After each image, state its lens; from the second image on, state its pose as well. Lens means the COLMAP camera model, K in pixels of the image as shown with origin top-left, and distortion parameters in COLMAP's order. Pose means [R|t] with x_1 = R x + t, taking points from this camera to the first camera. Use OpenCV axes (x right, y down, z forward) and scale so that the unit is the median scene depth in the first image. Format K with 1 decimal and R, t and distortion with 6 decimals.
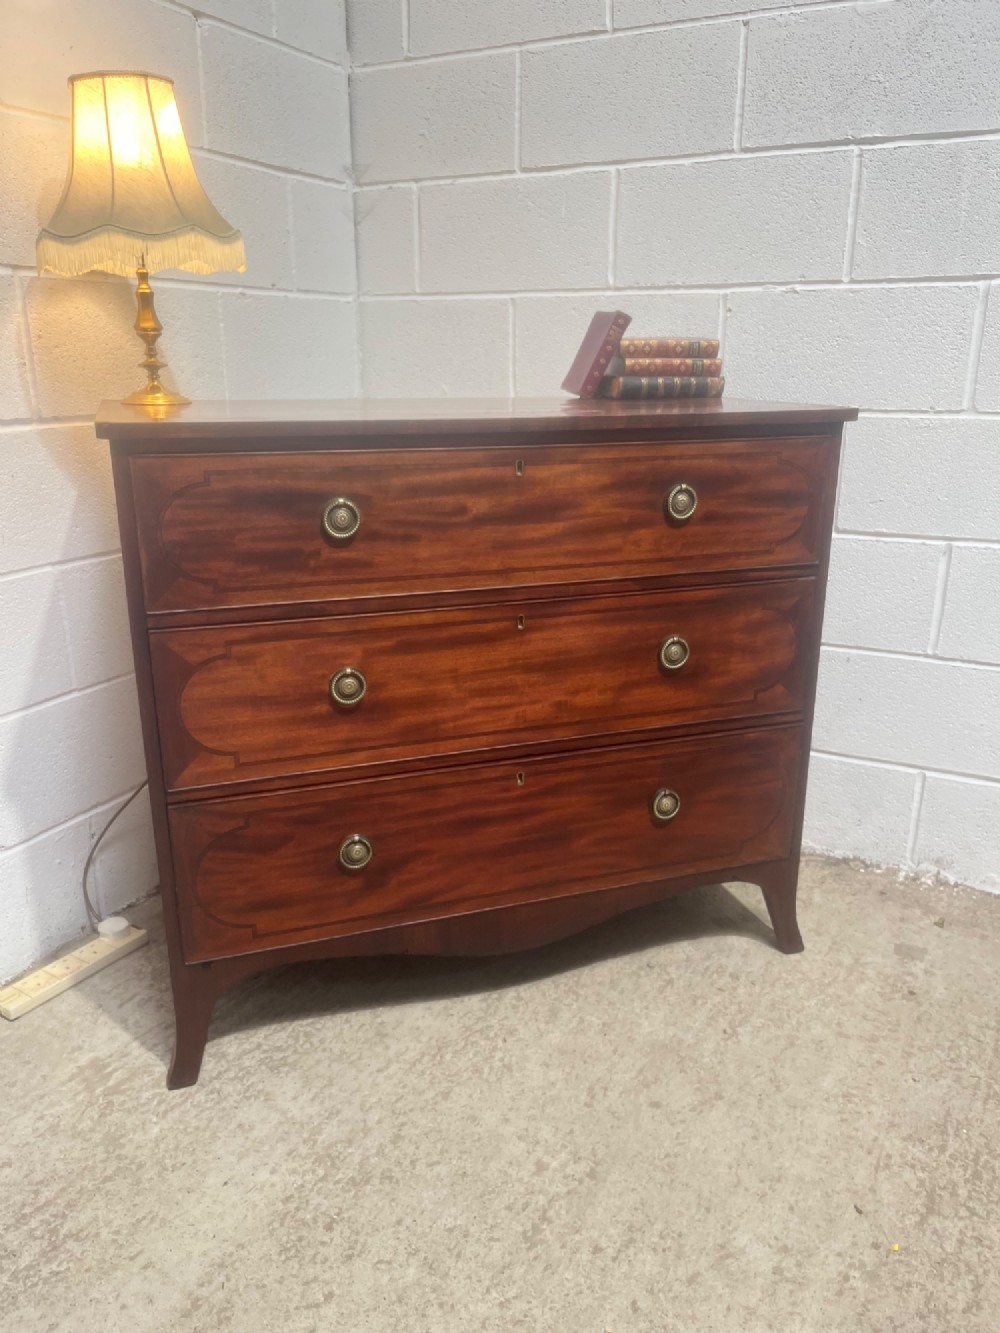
lens RADIAL K [[1008.3, 0, 491.9], [0, 1008.3, 680.5], [0, 0, 1]] dist [0.060912, -0.091522]
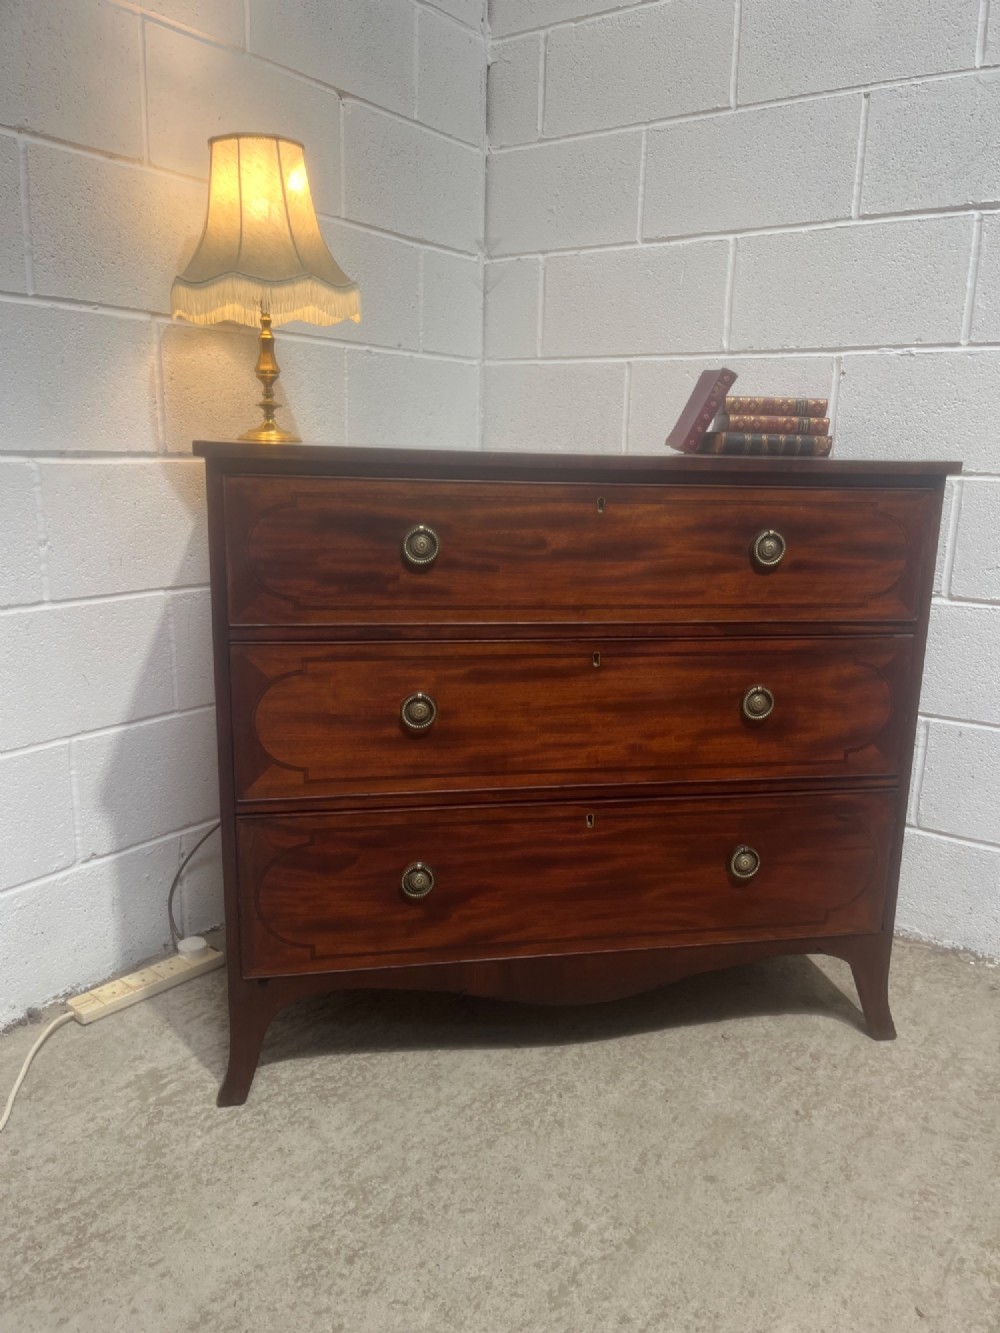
lens RADIAL K [[1008.3, 0, 508.5], [0, 1008.3, 678.0], [0, 0, 1]] dist [0.060912, -0.091522]
pose [[0.990374, 0.055046, -0.126998, 0.067392], [-0.066117, 0.994213, -0.084671, 0.048289], [0.121602, 0.092252, 0.988283, 0.008356]]
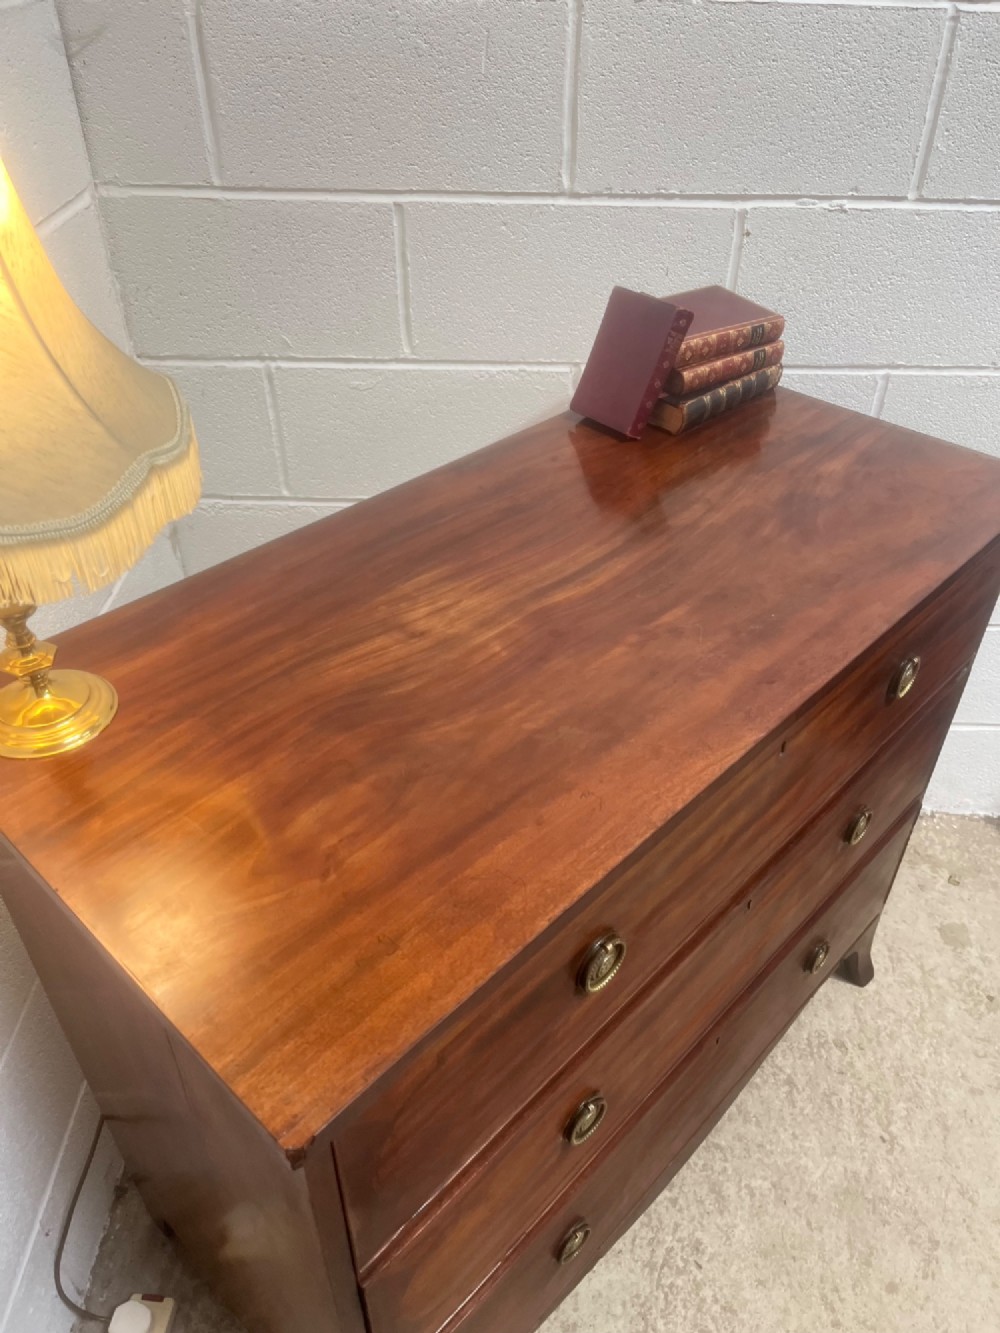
lens RADIAL K [[1008.3, 0, 506.9], [0, 1008.3, 678.1], [0, 0, 1]] dist [0.060912, -0.091522]
pose [[0.889527, -0.278770, 0.361978, -0.322290], [0.131274, 0.914818, 0.381935, -0.479932], [-0.437617, -0.292224, 0.850351, 0.500037]]
